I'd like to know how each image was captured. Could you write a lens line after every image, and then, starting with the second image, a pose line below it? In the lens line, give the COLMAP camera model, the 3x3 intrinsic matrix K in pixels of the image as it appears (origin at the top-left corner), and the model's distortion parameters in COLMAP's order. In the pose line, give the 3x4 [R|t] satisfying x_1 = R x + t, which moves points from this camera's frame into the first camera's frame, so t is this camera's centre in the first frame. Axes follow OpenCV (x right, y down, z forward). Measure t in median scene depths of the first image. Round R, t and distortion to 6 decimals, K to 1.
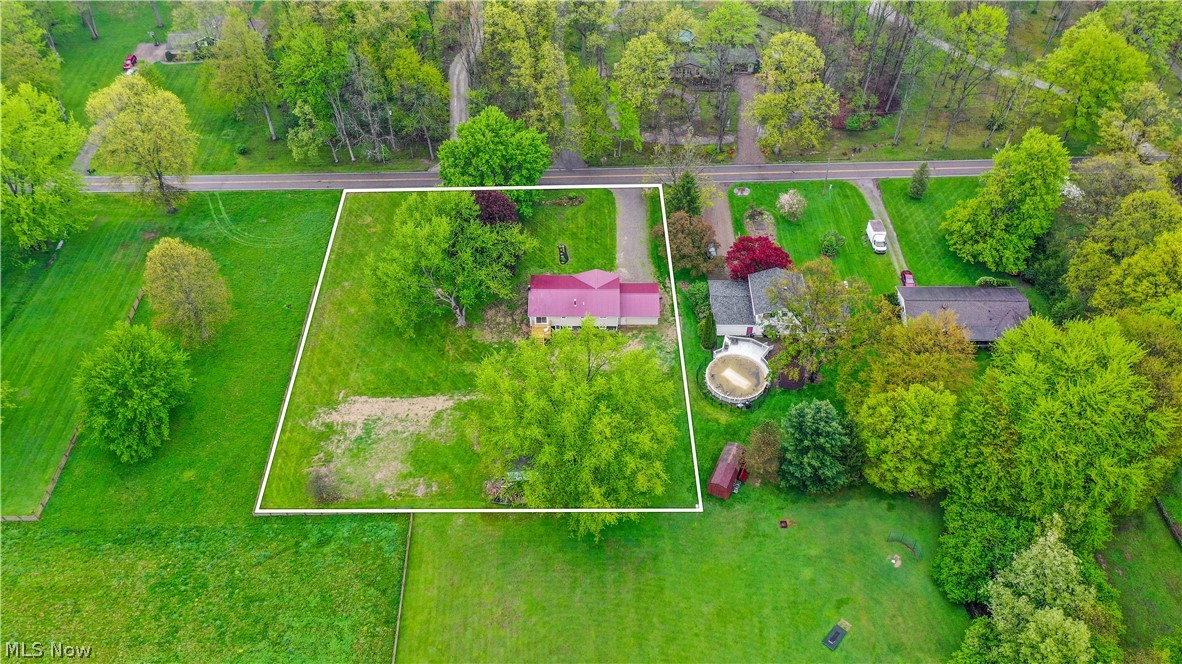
lens RADIAL K [[935.0, 0, 591.0], [0, 935.0, 332.0], [0, 0, 1]] dist [0.016861, -0.000859]
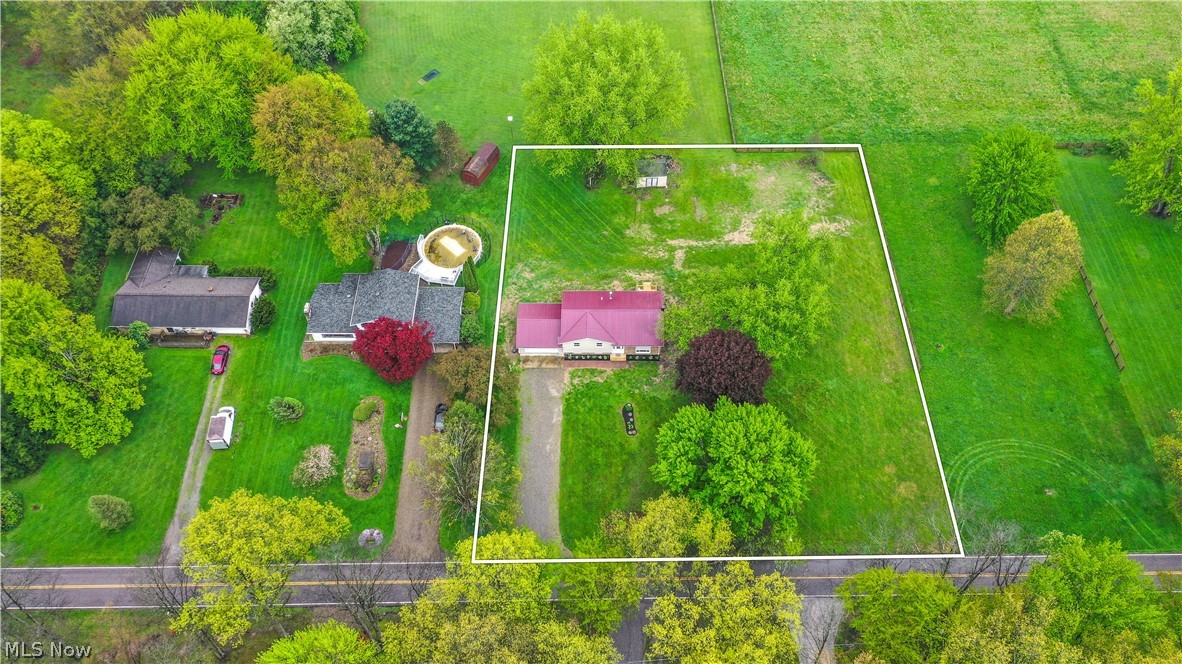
lens RADIAL K [[935.0, 0, 591.0], [0, 935.0, 332.0], [0, 0, 1]] dist [0.016861, -0.000859]
pose [[-0.999982, 0.003345, 0.004884, -0.001624], [0.004225, -0.174434, 0.984660, -0.921340], [0.004146, 0.984663, 0.174417, 0.860402]]
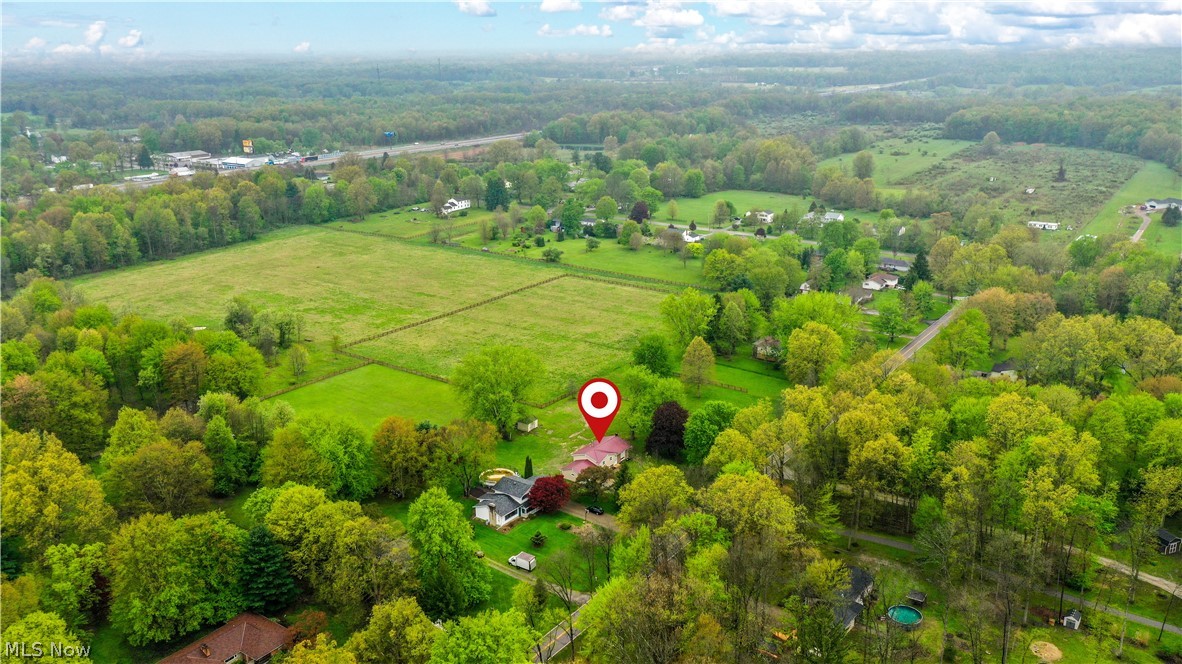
lens RADIAL K [[935.0, 0, 591.0], [0, 935.0, 332.0], [0, 0, 1]] dist [0.016861, -0.000859]
pose [[-0.592415, 0.241912, -0.768455, 1.218307], [-0.575093, 0.541008, 0.613660, -1.159182], [0.564191, 0.805475, -0.181379, 1.123593]]
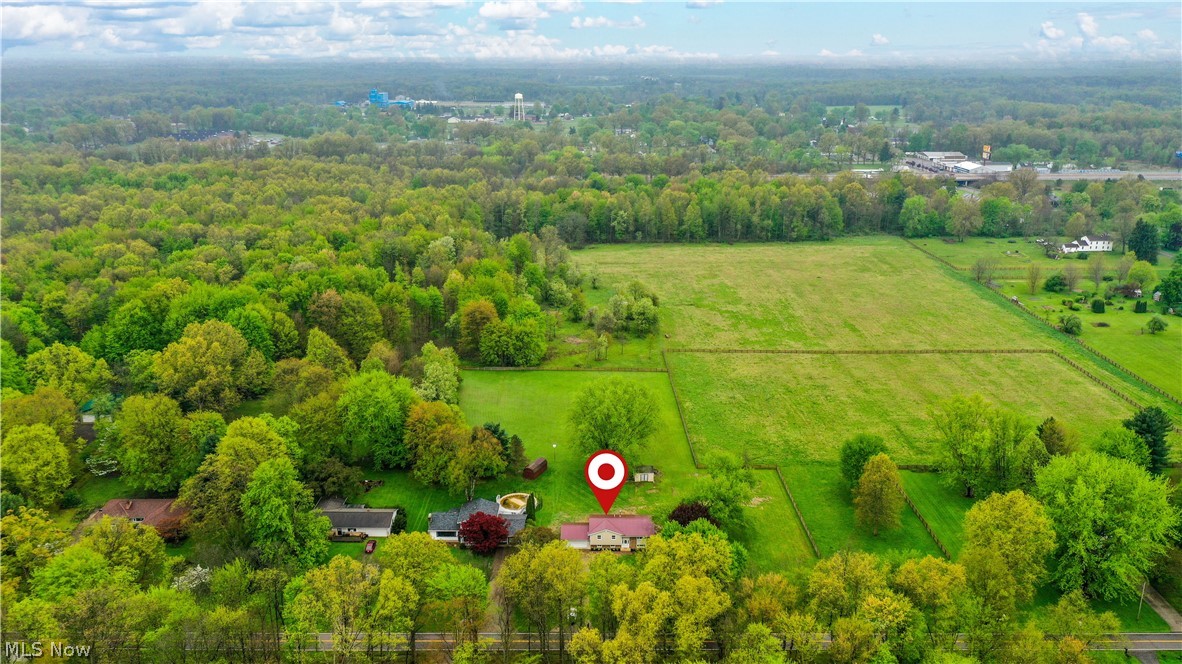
lens RADIAL K [[935.0, 0, 591.0], [0, 935.0, 332.0], [0, 0, 1]] dist [0.016861, -0.000859]
pose [[-0.999991, -0.003468, -0.002262, 0.032385], [-0.003582, 0.450503, 0.892768, -1.432549], [-0.002077, 0.892768, -0.450512, 1.379525]]
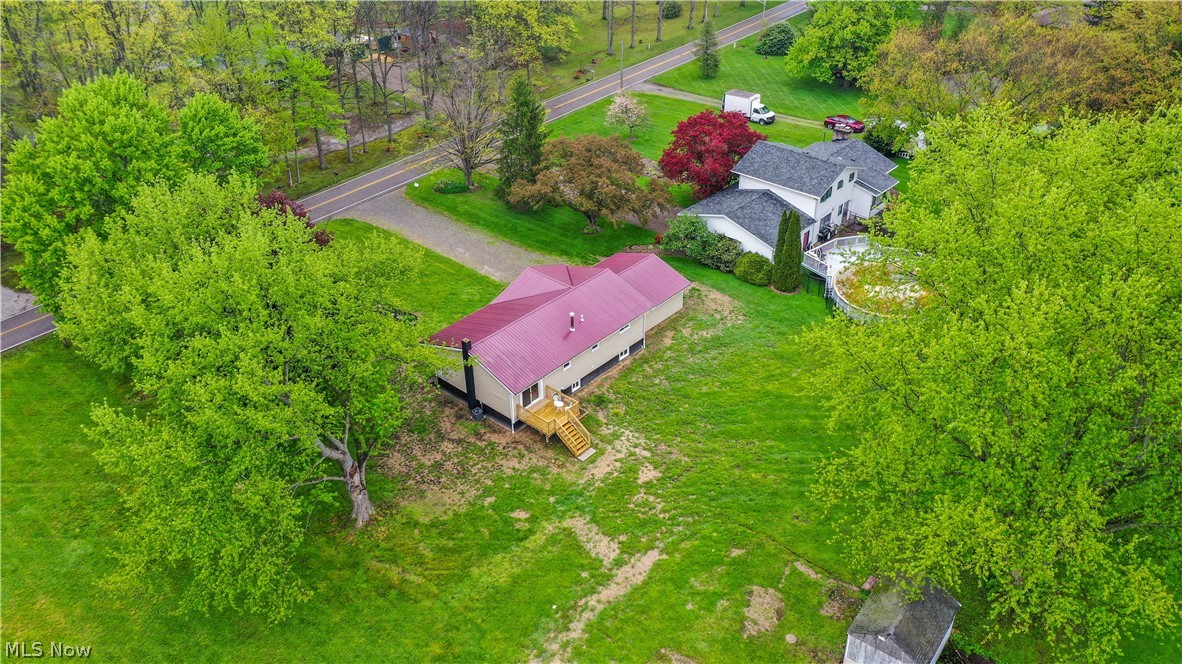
lens RADIAL K [[935.0, 0, 591.0], [0, 935.0, 332.0], [0, 0, 1]] dist [0.016861, -0.000859]
pose [[0.655868, -0.409527, 0.634133, -0.289912], [0.548389, 0.835773, -0.027439, -0.009911], [-0.518754, 0.365748, 0.772737, 0.642577]]
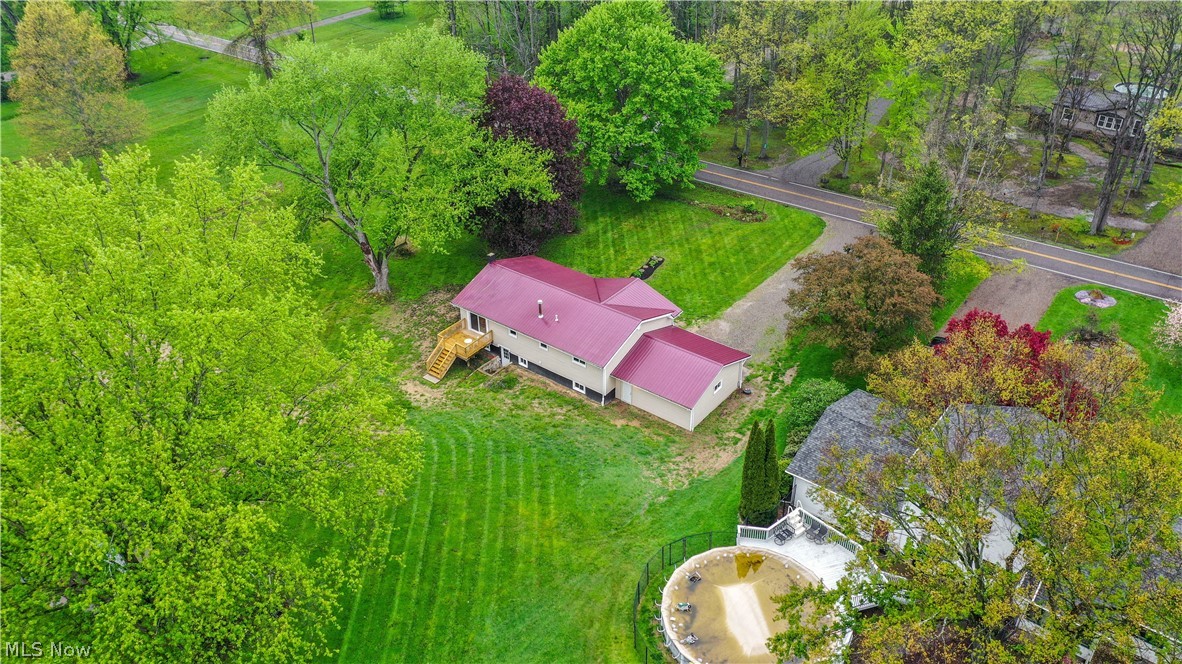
lens RADIAL K [[935.0, 0, 591.0], [0, 935.0, 332.0], [0, 0, 1]] dist [0.016861, -0.000859]
pose [[0.793006, 0.327629, -0.513615, 0.239455], [-0.434392, 0.895194, -0.099655, 0.013903], [0.427136, 0.302138, 0.852214, 0.609648]]
